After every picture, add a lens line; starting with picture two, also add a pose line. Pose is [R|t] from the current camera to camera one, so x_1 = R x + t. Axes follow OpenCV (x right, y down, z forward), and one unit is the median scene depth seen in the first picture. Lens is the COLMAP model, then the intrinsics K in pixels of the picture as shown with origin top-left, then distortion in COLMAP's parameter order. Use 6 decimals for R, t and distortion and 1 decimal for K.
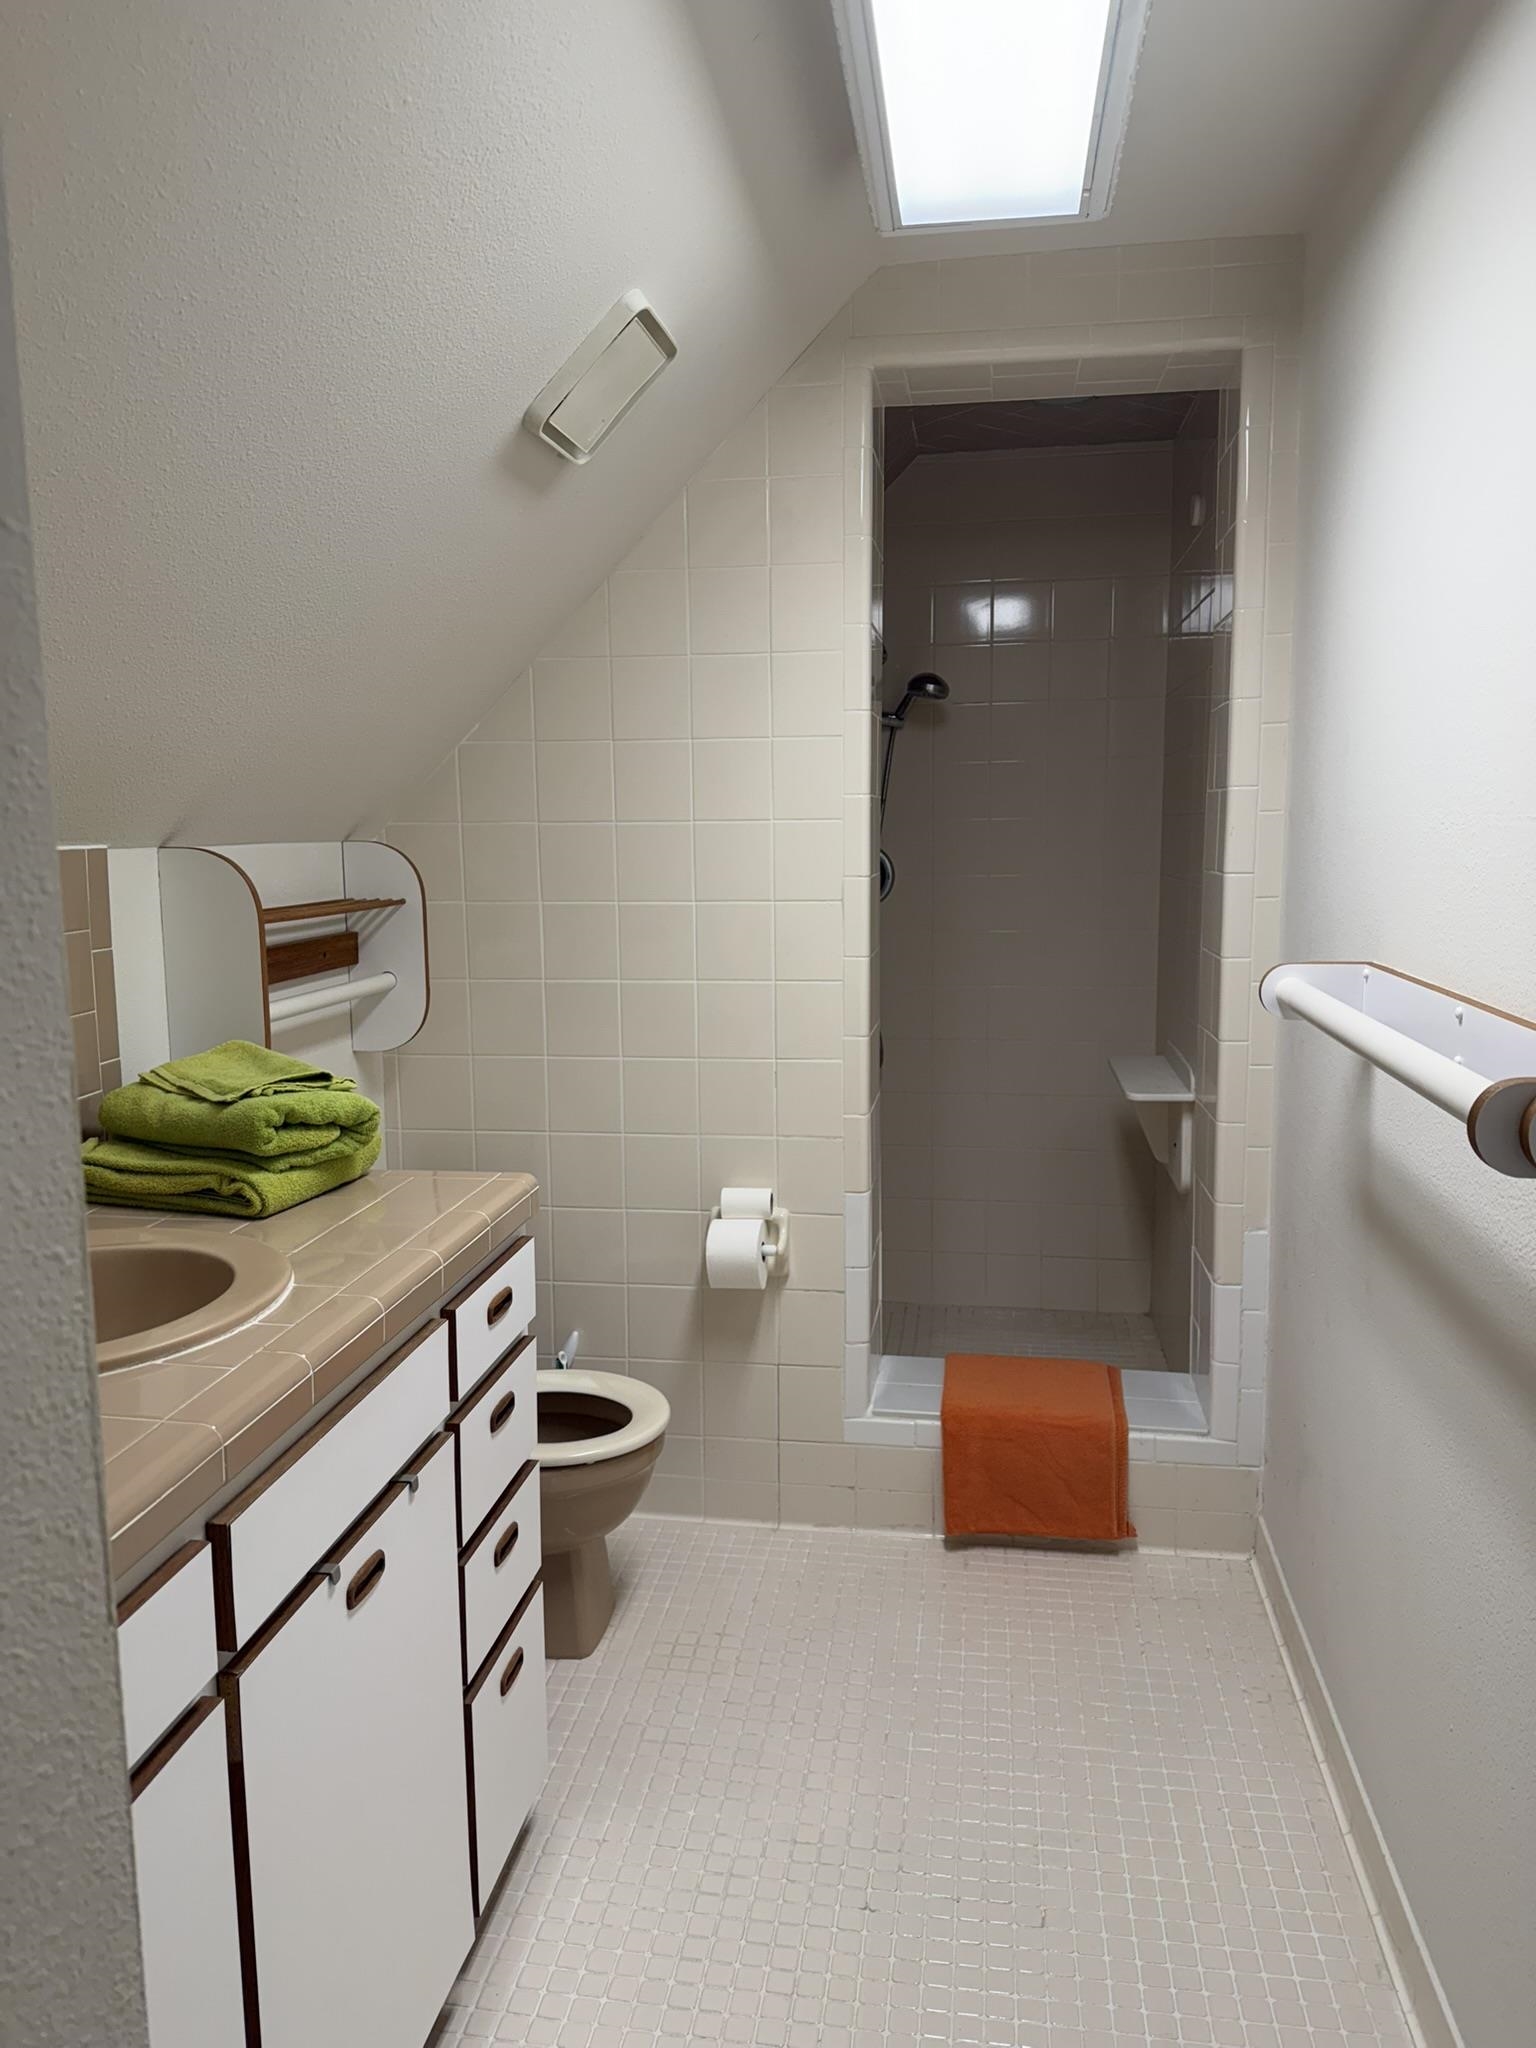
lens RADIAL K [[1463.2, 0, 767.6], [0, 1463.2, 1025.8], [0, 0, 1]] dist [0.084963, -0.127485]
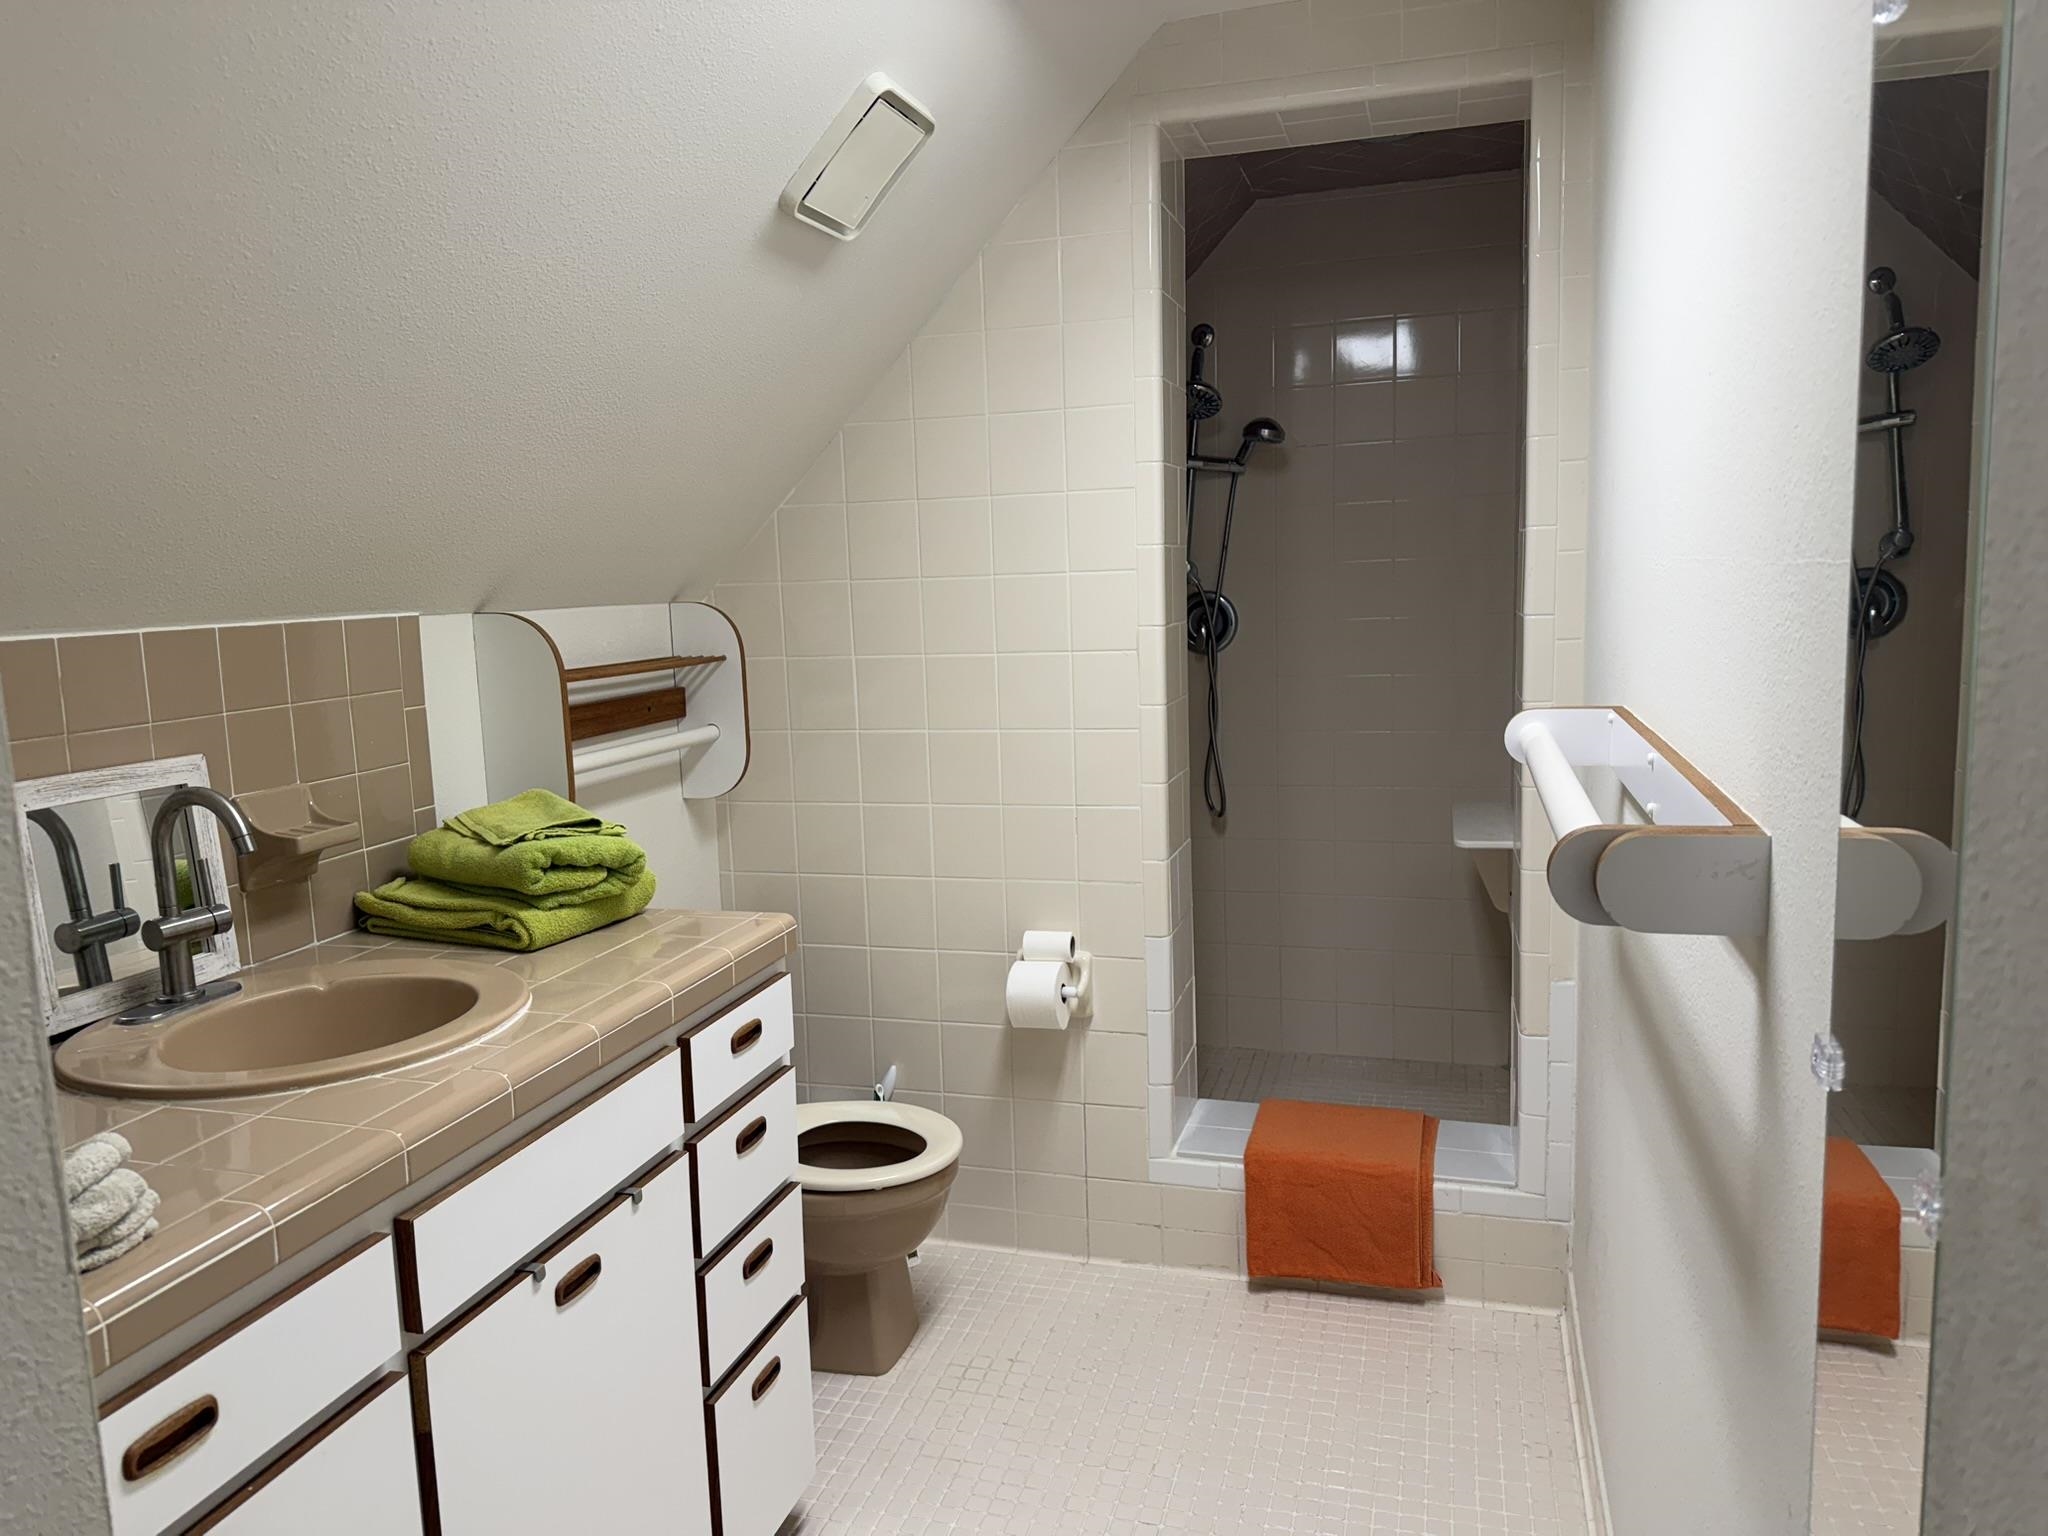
lens RADIAL K [[1458.2, 0, 1000.1], [0, 1458.2, 784.4], [0, 0, 1]] dist [0.072669, -0.097753]
pose [[0.989173, -0.002947, -0.146723, 0.112679], [0.004188, 0.999958, 0.008148, -0.000840], [0.146693, -0.008674, 0.989144, -0.018409]]
